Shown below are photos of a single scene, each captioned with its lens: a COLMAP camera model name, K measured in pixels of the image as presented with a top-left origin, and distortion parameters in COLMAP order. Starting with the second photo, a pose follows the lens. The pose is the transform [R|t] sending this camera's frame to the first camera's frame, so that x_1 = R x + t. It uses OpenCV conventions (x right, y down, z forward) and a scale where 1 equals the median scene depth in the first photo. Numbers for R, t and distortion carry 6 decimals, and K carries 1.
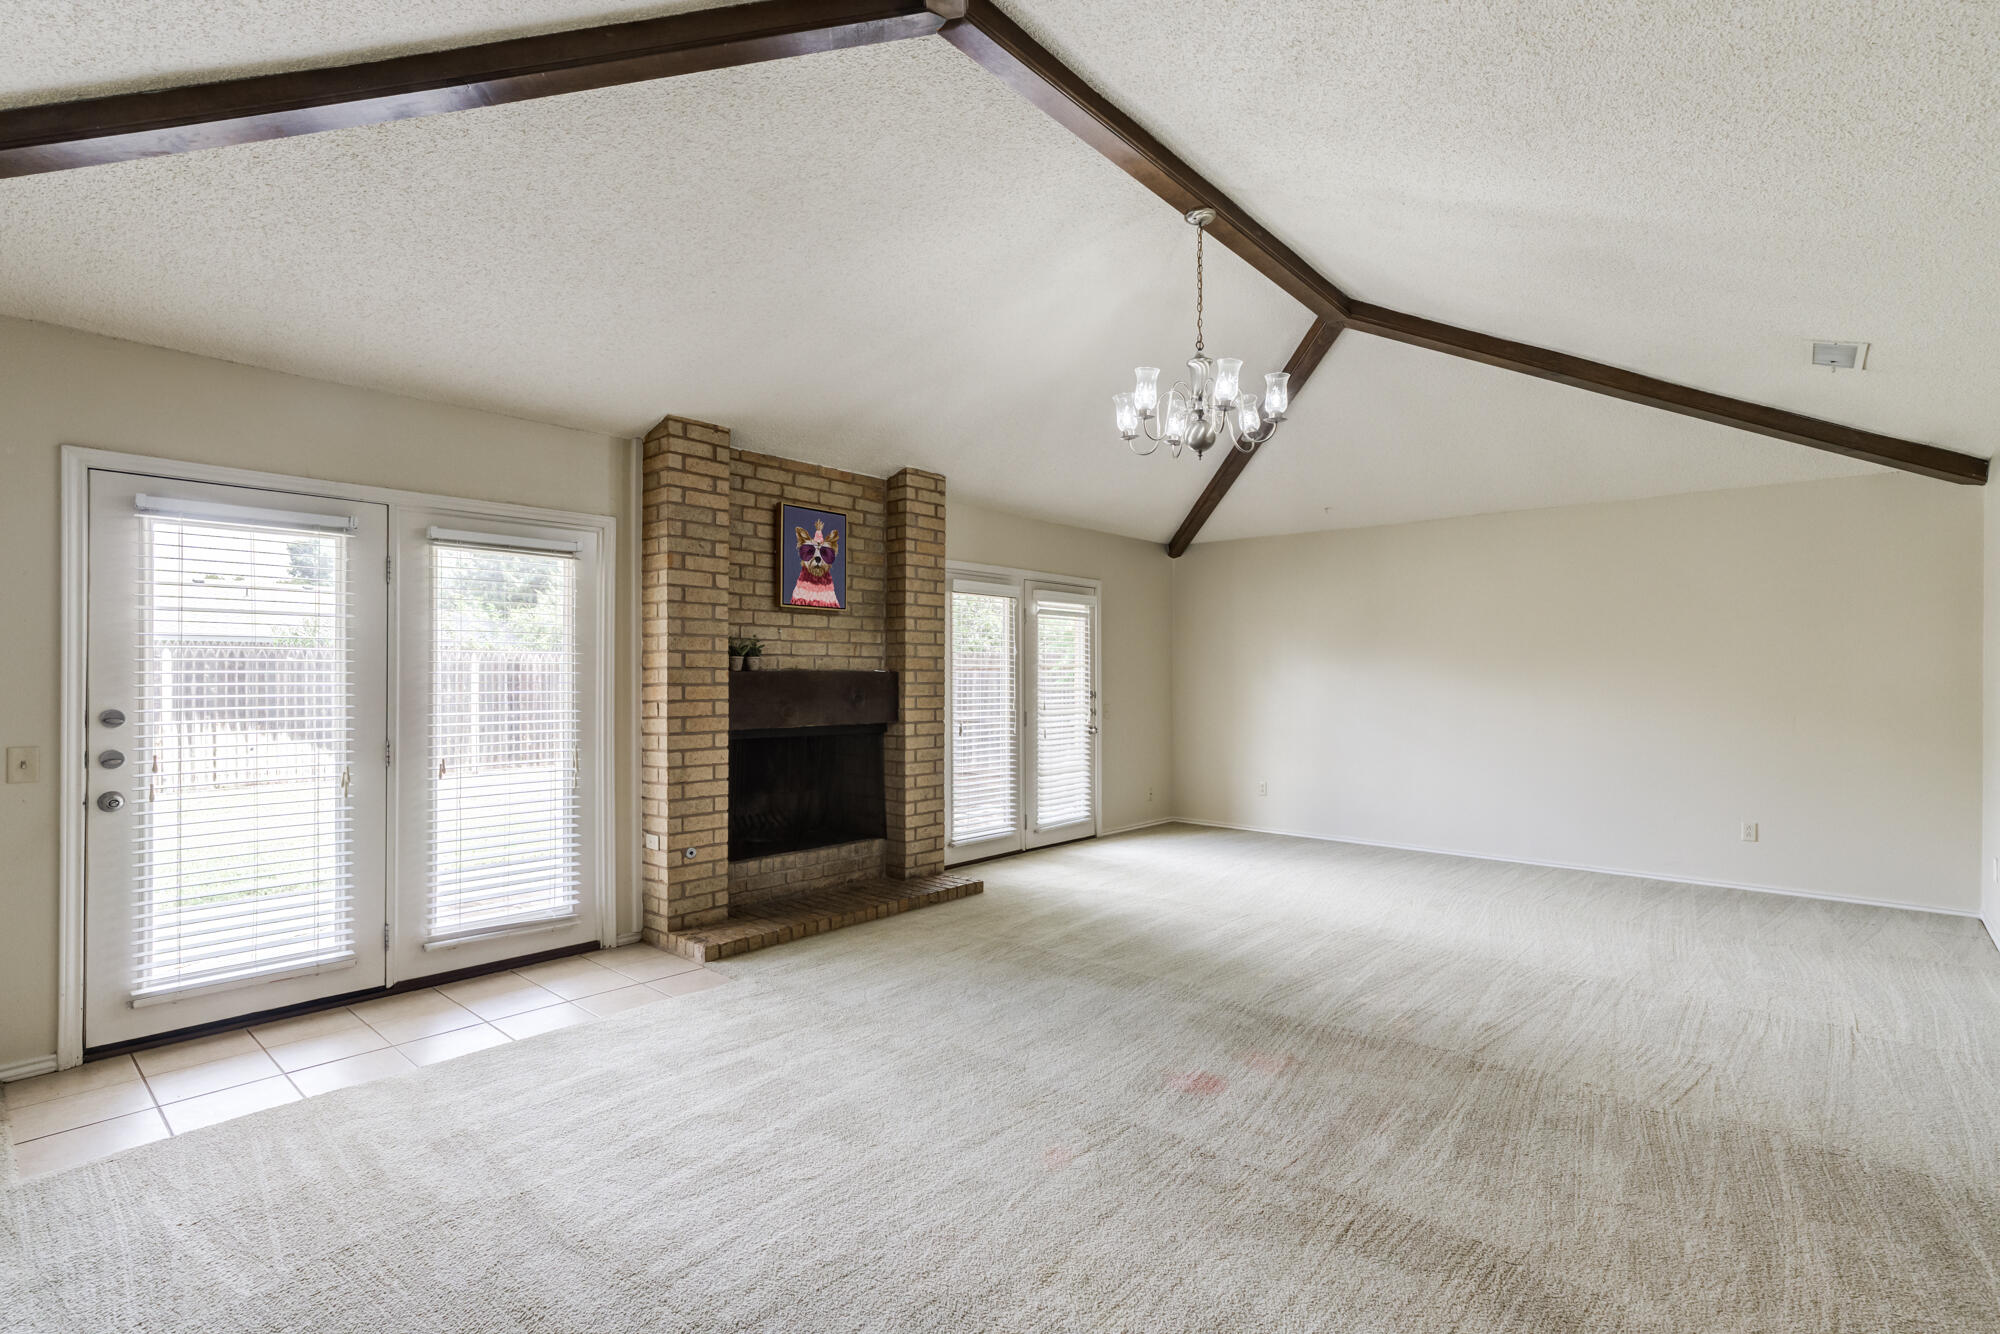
lens RADIAL K [[956.3, 0, 995.5], [0, 956.3, 674.4], [0, 0, 1]] dist [-0.003631, 0.015517]
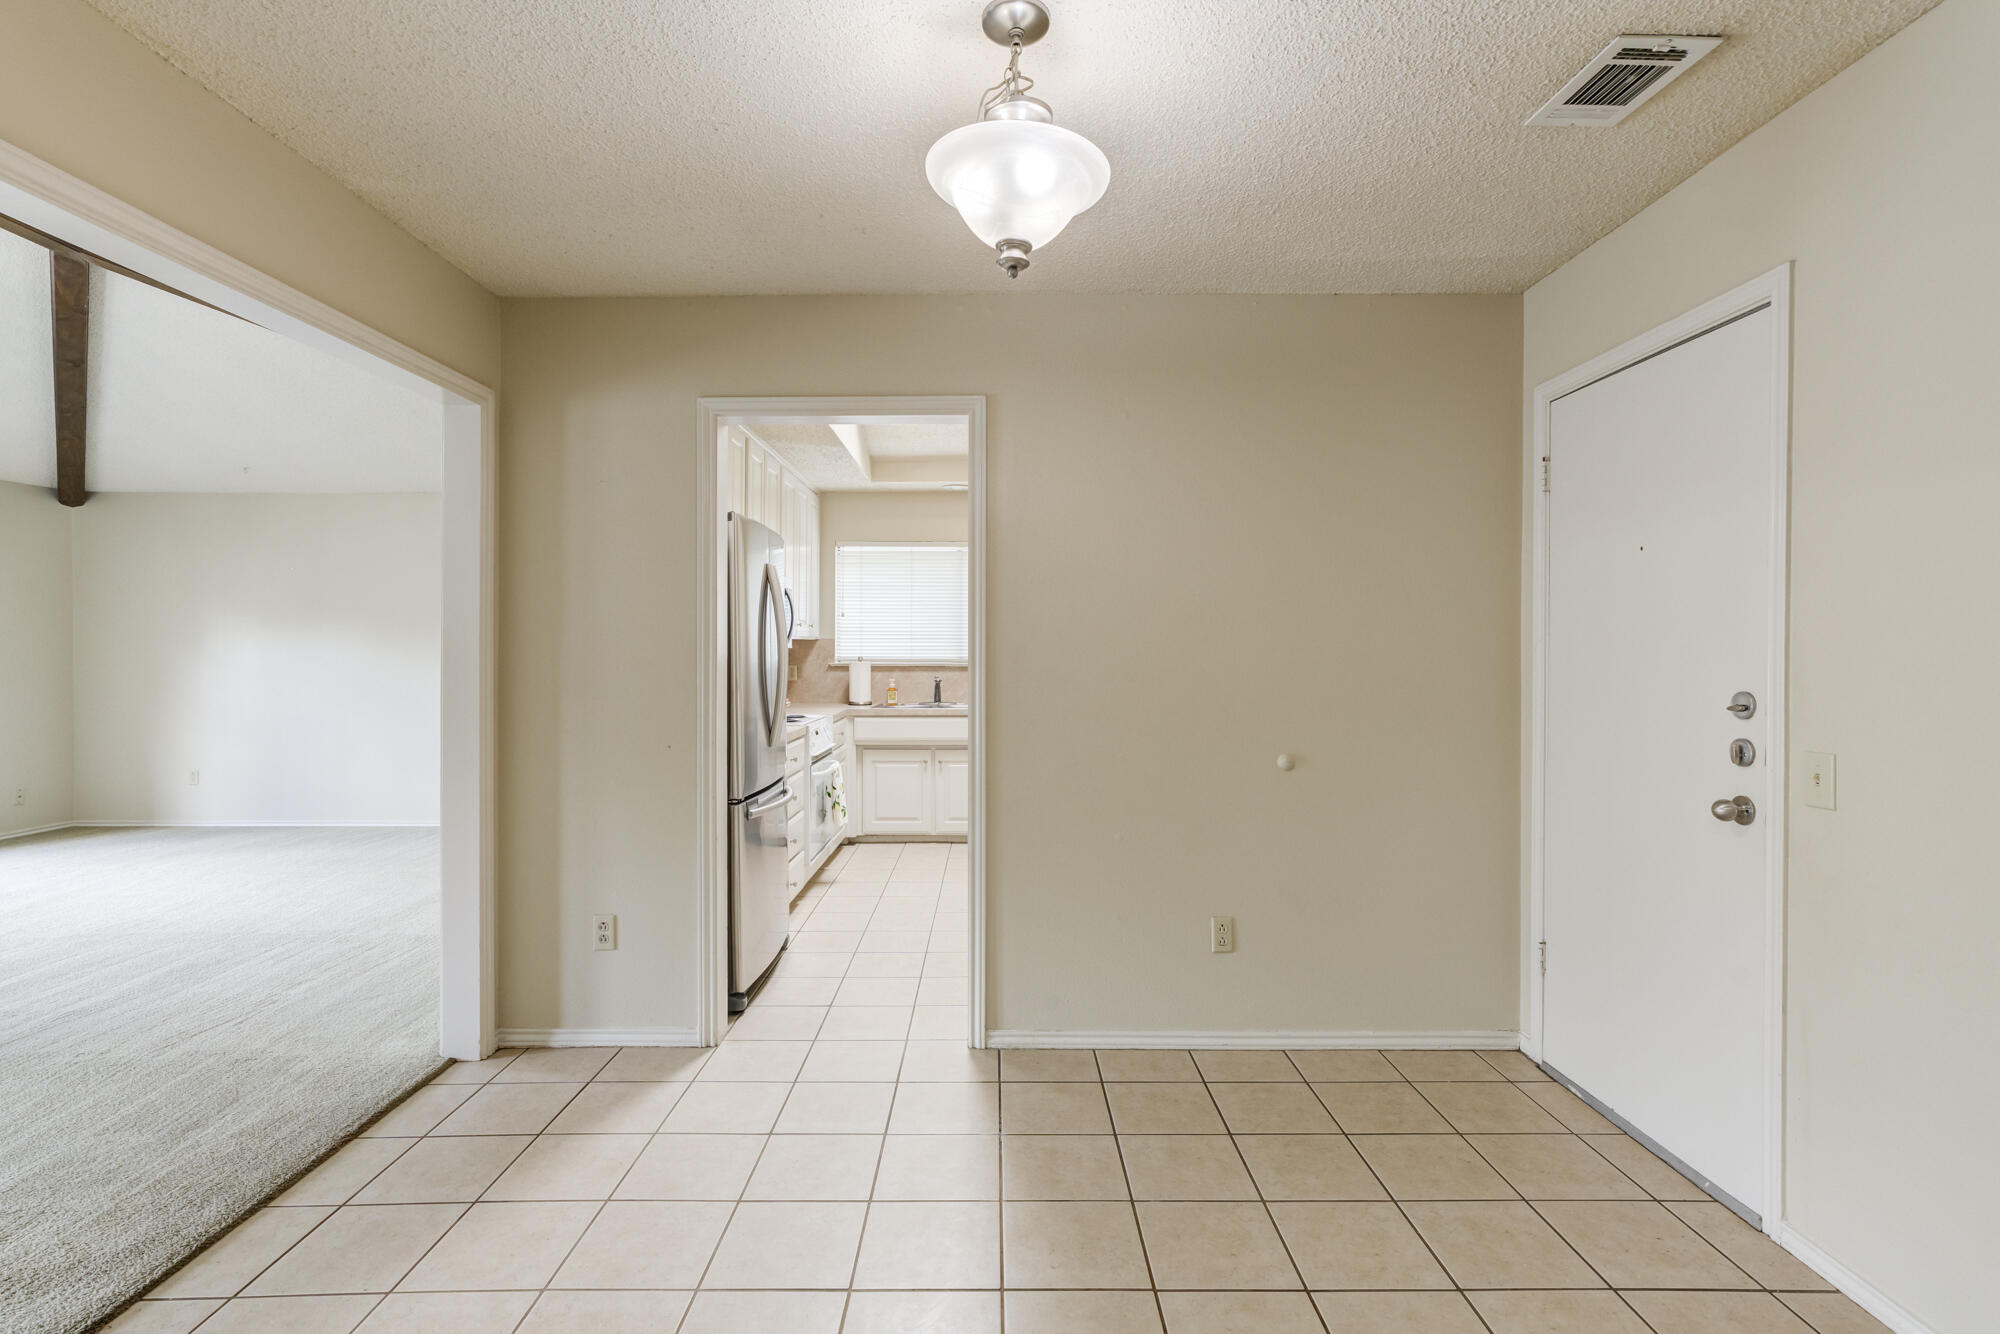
lens RADIAL K [[941.3, 0, 994.1], [0, 941.3, 656.4], [0, 0, 1]] dist [-0.004991, 0.014248]
pose [[0.756441, -0.008601, 0.654005, 0.413974], [0.003036, 0.999949, 0.009640, 0.001597], [-0.654055, -0.005306, 0.756429, -0.228836]]
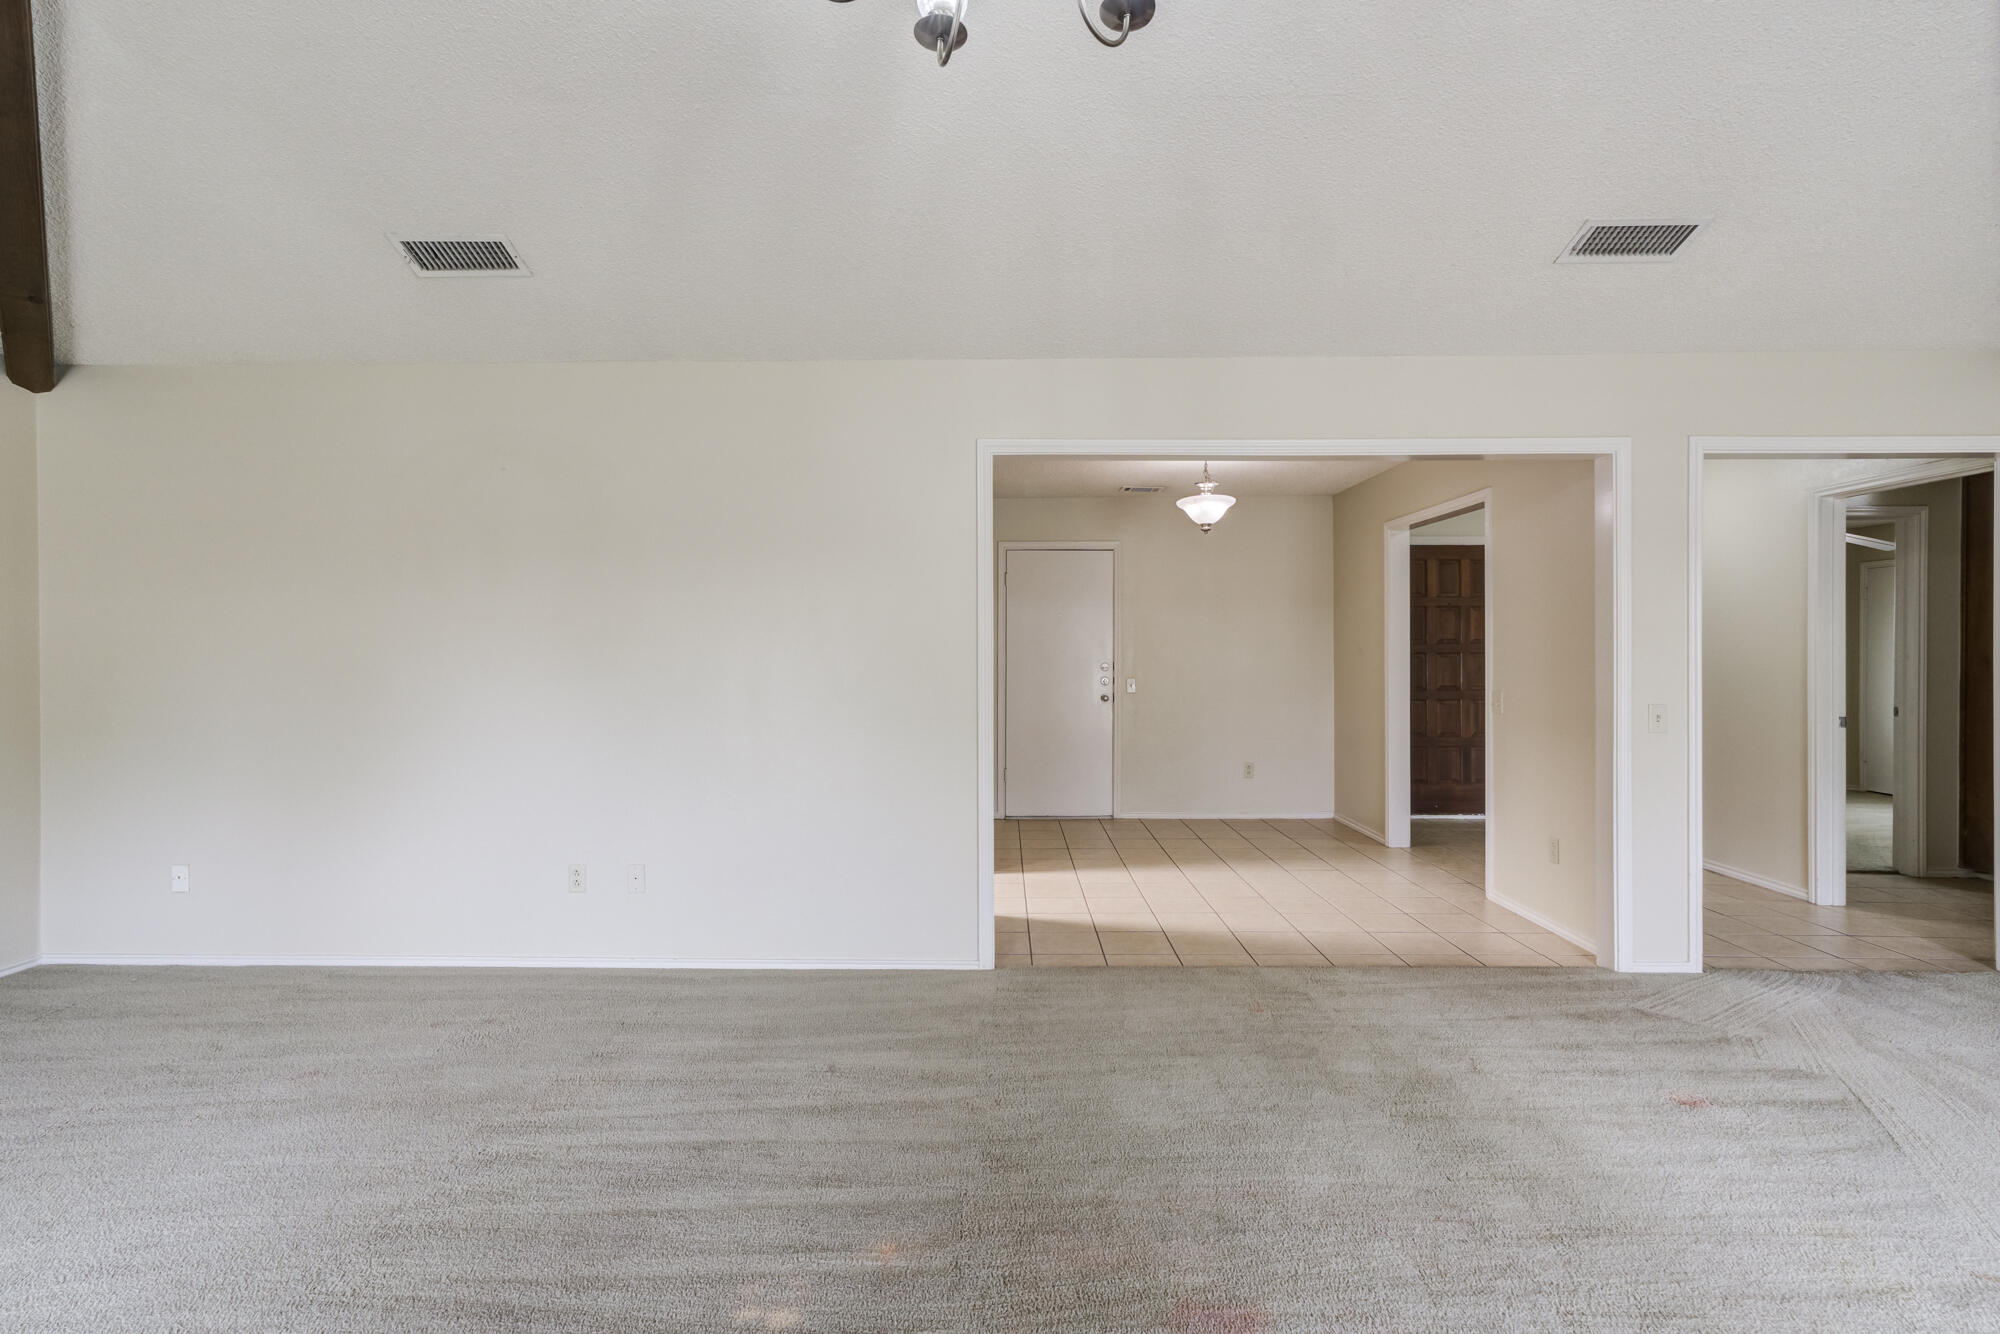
lens RADIAL K [[959.8, 0, 989.2], [0, 959.8, 657.8], [0, 0, 1]] dist [-0.003031, 0.012449]
pose [[-0.644902, -0.004749, 0.764251, -0.040452], [0.000569, 0.999977, 0.006694, 0.005131], [-0.764265, 0.004752, -0.644884, 0.925131]]
